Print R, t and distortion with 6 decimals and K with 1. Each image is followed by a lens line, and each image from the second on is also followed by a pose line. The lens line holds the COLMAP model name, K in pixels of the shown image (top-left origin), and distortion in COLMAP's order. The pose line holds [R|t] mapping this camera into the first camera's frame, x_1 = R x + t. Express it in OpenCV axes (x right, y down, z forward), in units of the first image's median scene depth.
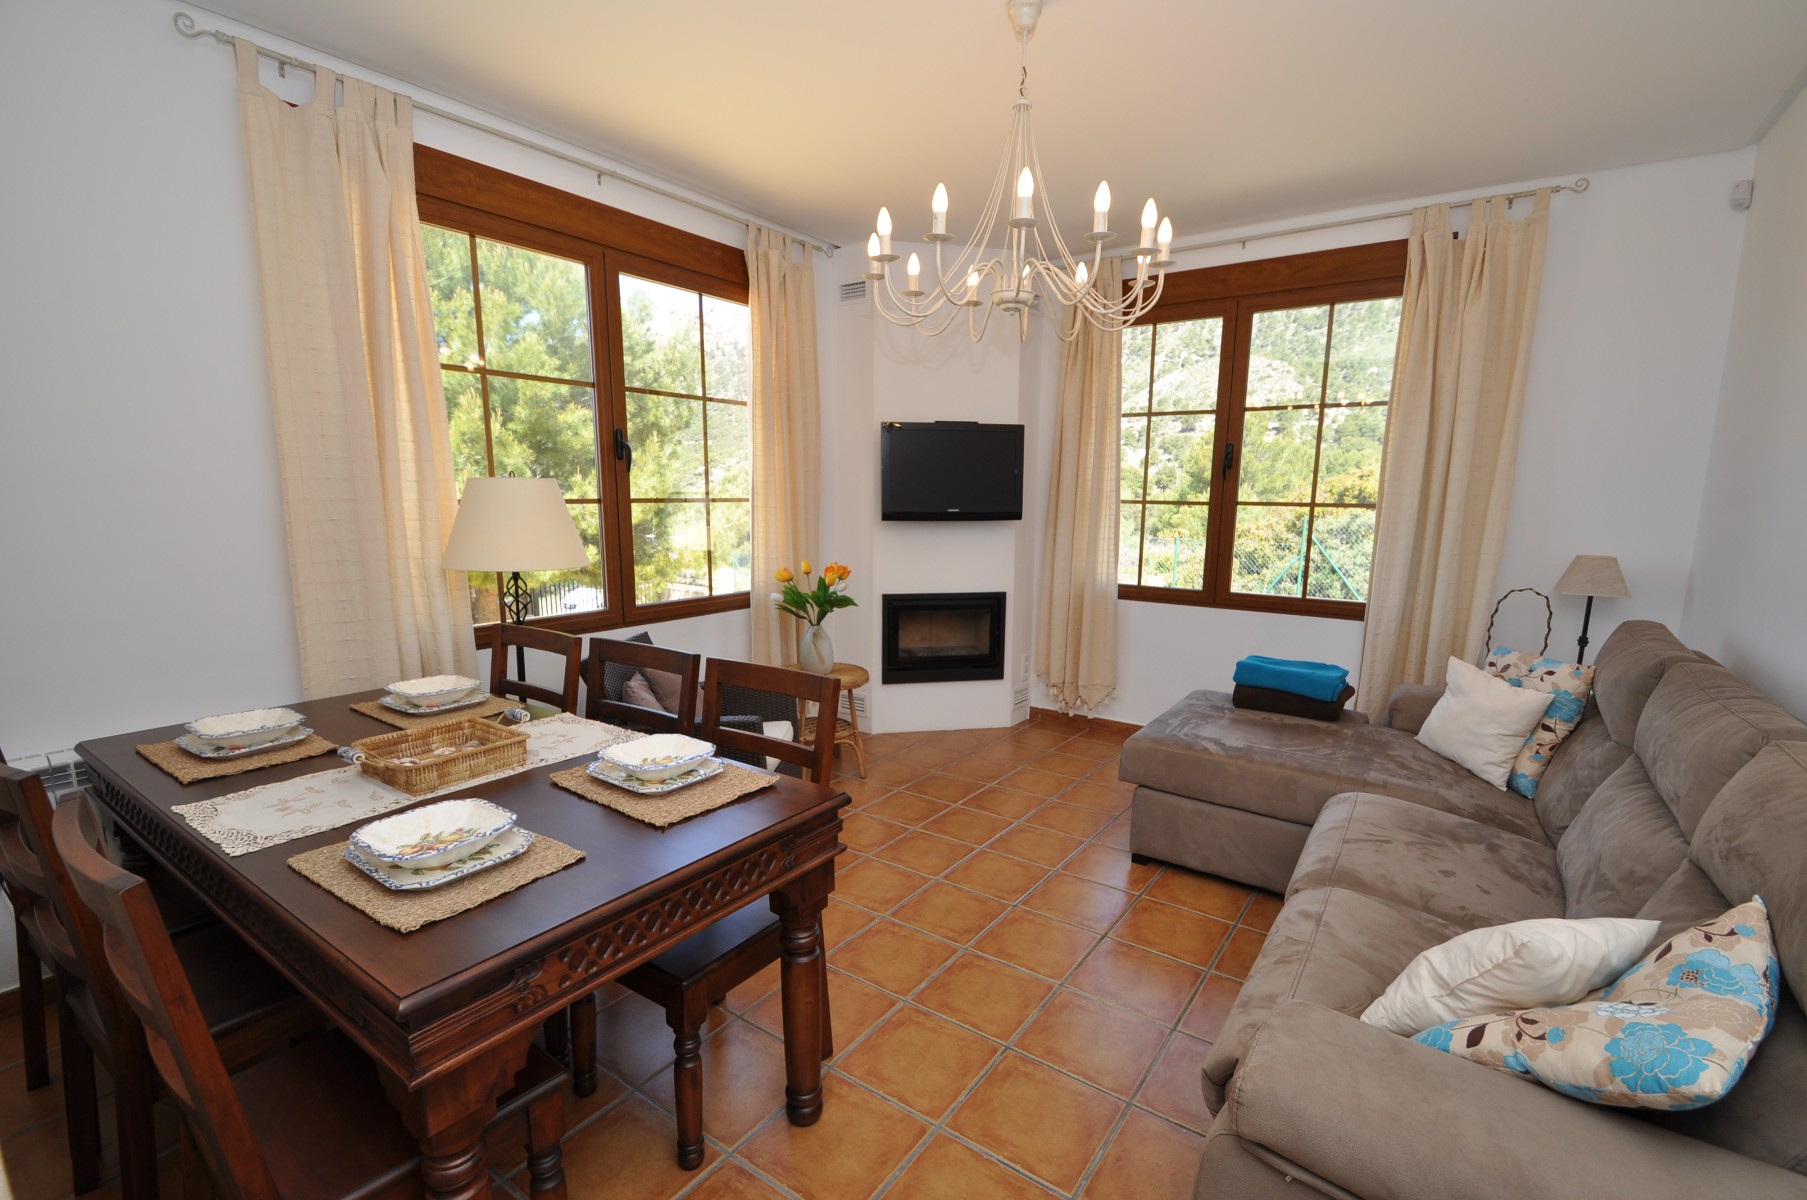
lens RADIAL K [[796.2, 0, 906.4], [0, 796.2, 625.2], [0, 0, 1]] dist [0.011841, -0.014753]
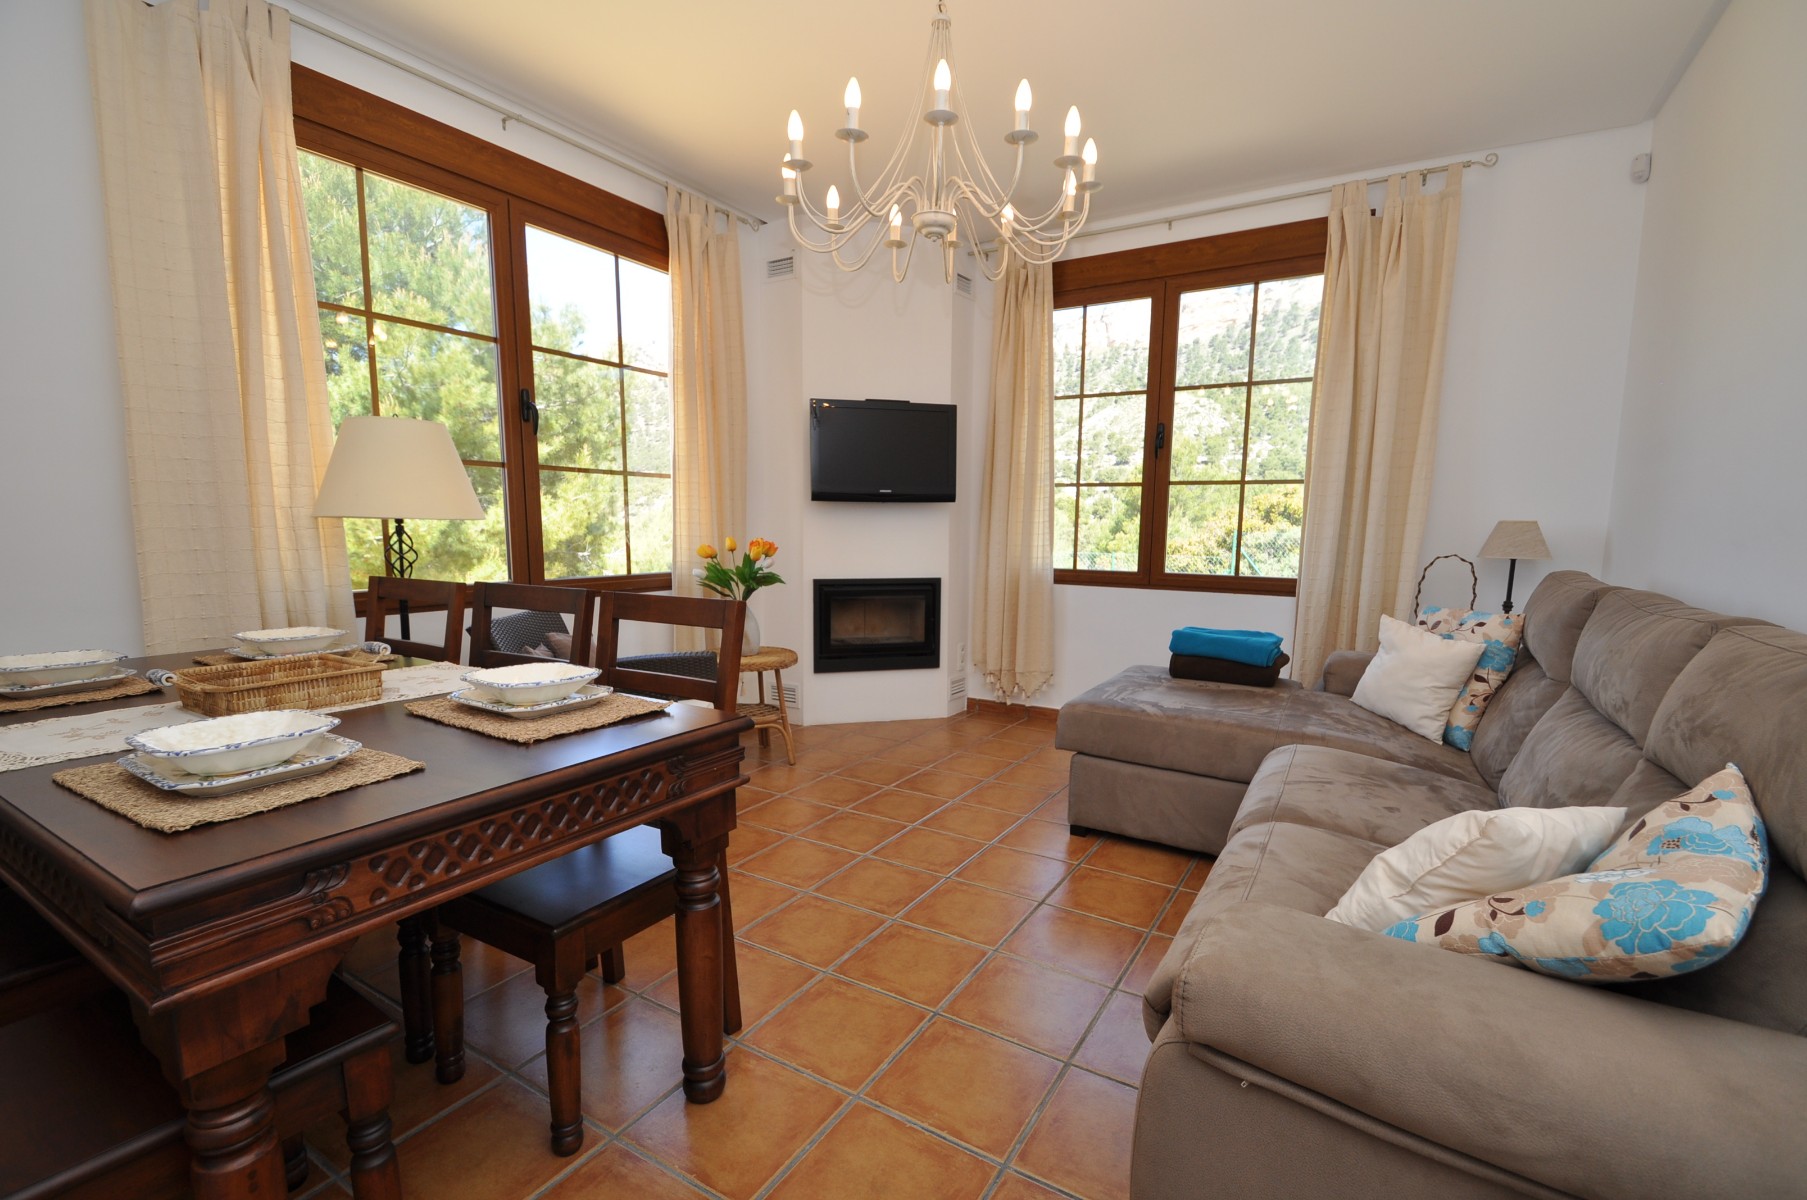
lens RADIAL K [[788.4, 0, 904.6], [0, 788.4, 630.1], [0, 0, 1]] dist [0.015279, -0.017153]
pose [[0.997755, -0.008244, 0.066454, 0.027056], [0.010590, 0.999330, -0.035030, 0.096904], [-0.066121, 0.035655, 0.997174, 0.068044]]
